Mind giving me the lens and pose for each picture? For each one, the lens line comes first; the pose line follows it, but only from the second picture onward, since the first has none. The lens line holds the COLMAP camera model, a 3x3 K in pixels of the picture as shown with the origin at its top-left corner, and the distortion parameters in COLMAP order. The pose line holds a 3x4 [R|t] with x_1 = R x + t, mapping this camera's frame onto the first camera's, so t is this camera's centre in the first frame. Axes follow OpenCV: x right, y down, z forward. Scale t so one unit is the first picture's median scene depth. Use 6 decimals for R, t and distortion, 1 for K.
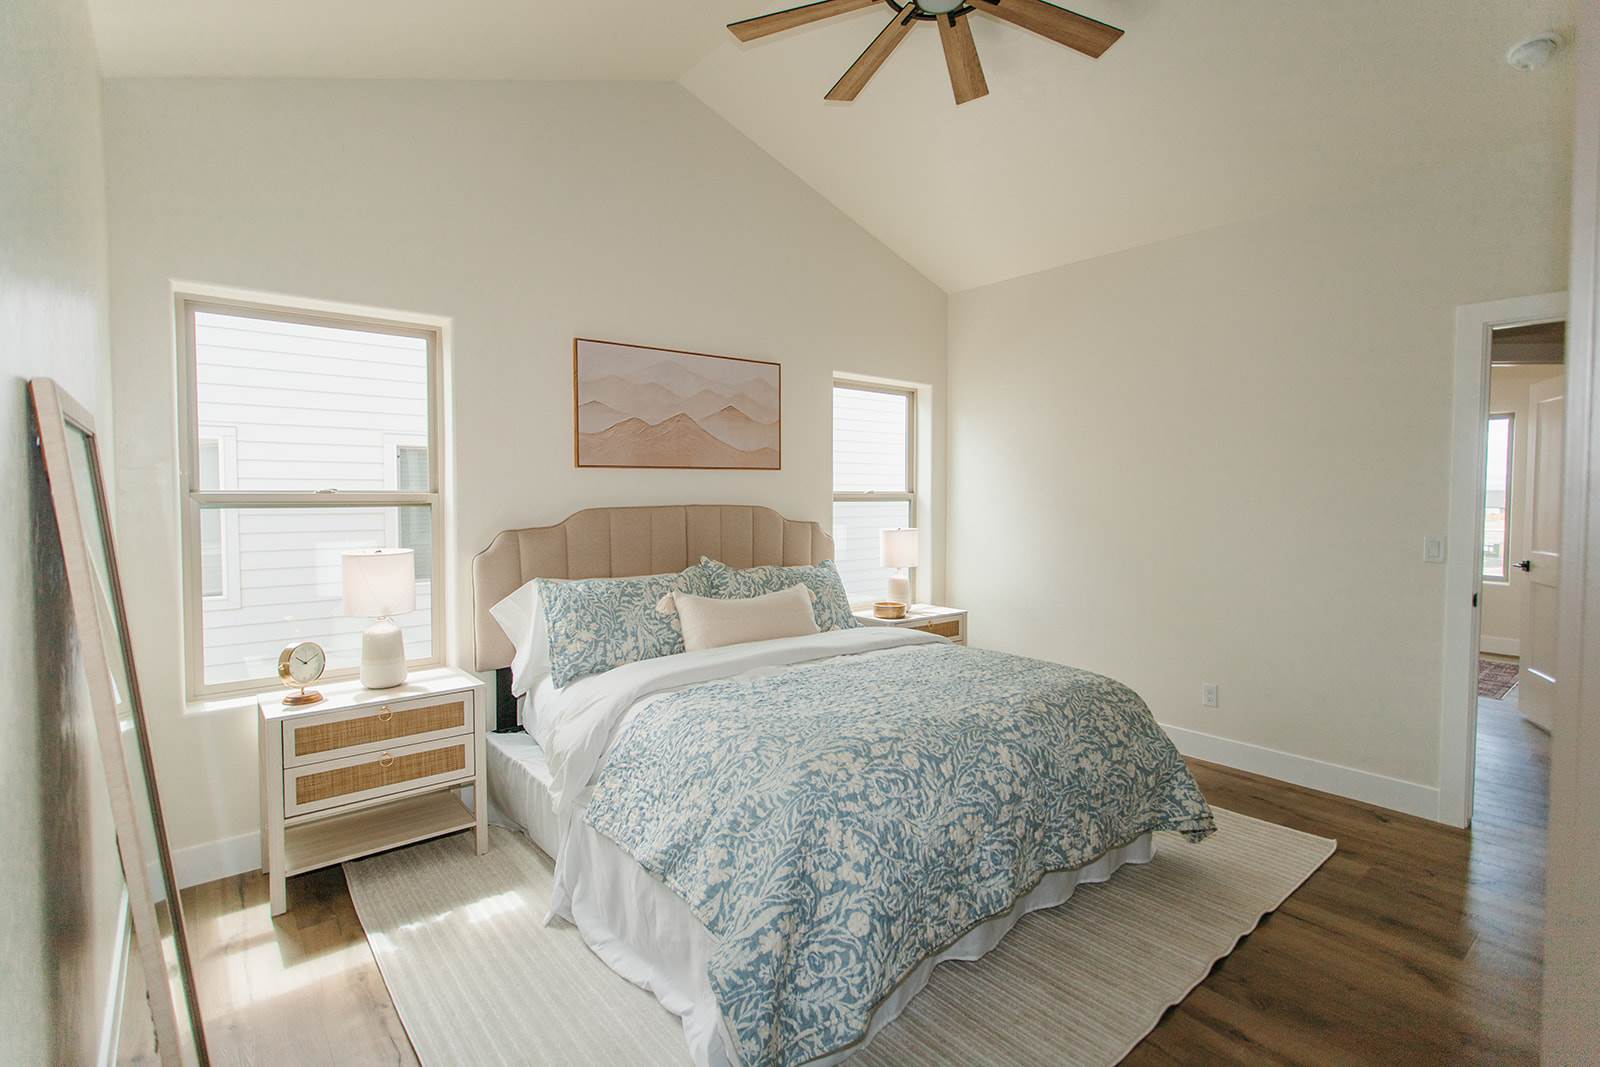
lens RADIAL K [[760.9, 0, 803.2], [0, 760.9, 475.4], [0, 0, 1]] dist [-0.029965, 0.000062]
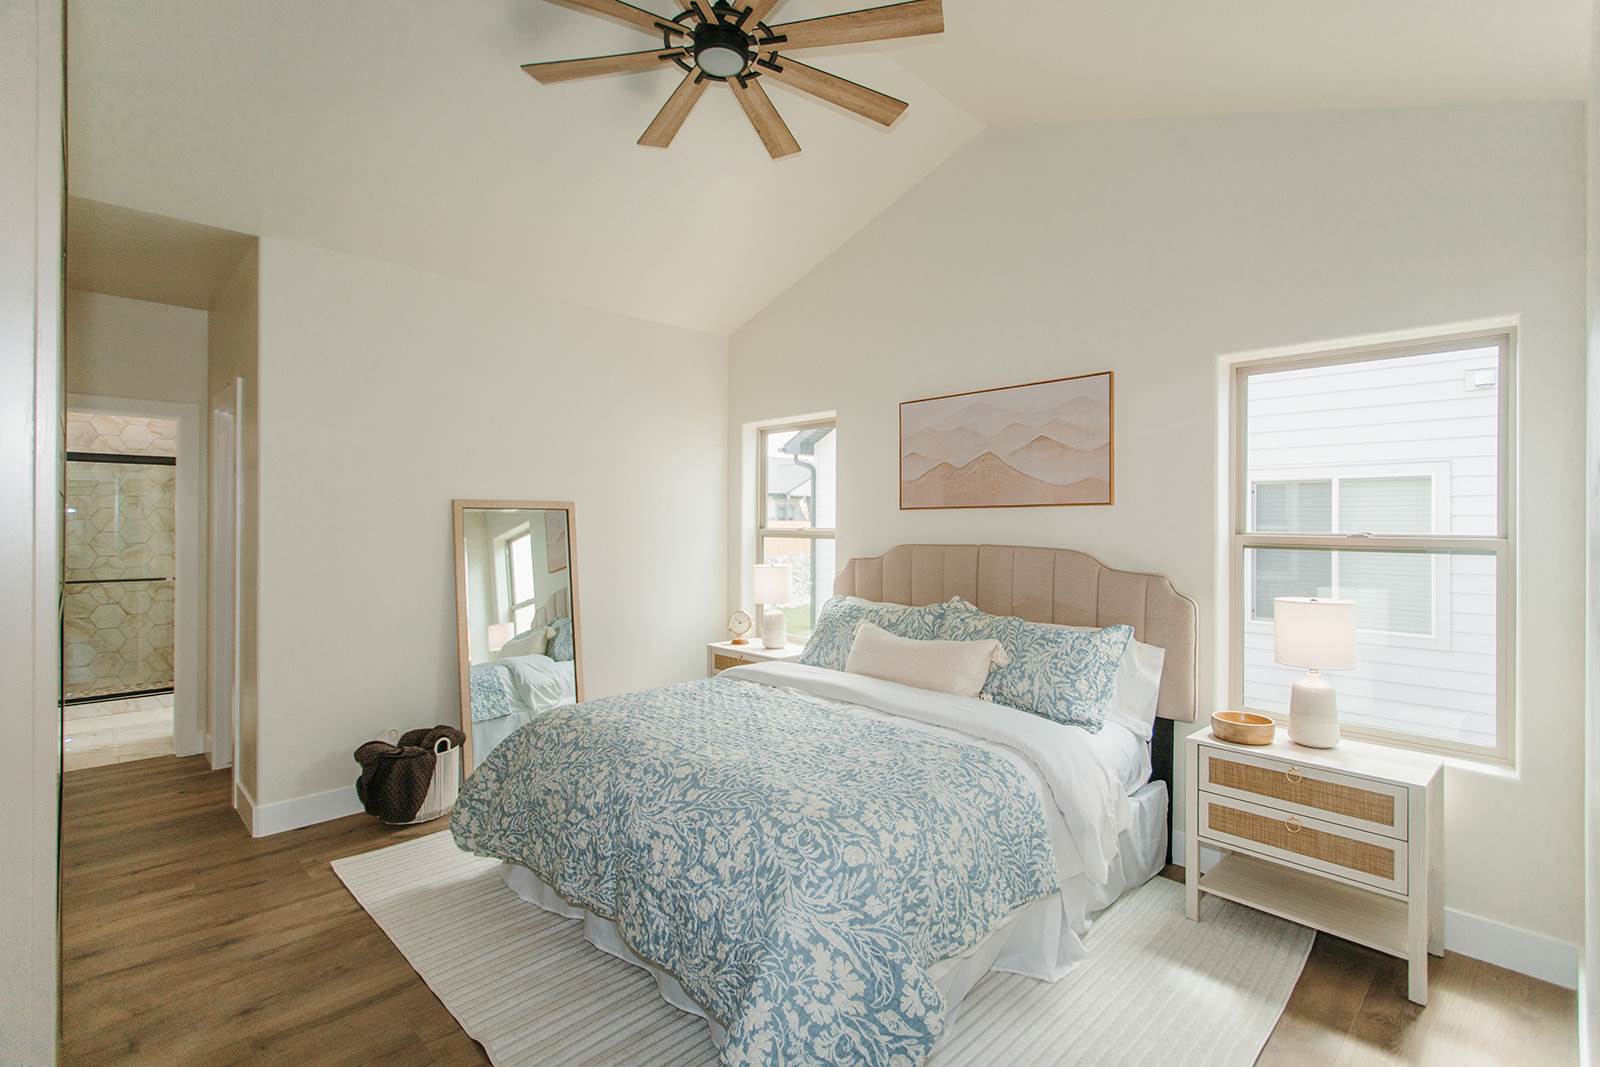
lens RADIAL K [[755.8, 0, 807.5], [0, 755.8, 520.8], [0, 0, 1]] dist [-0.002724, 0.000154]
pose [[0.006706, -0.006643, -0.999955, 0.848760], [0.006508, 0.999957, -0.006600, 0.012799], [0.999956, -0.006464, 0.006749, 0.795043]]
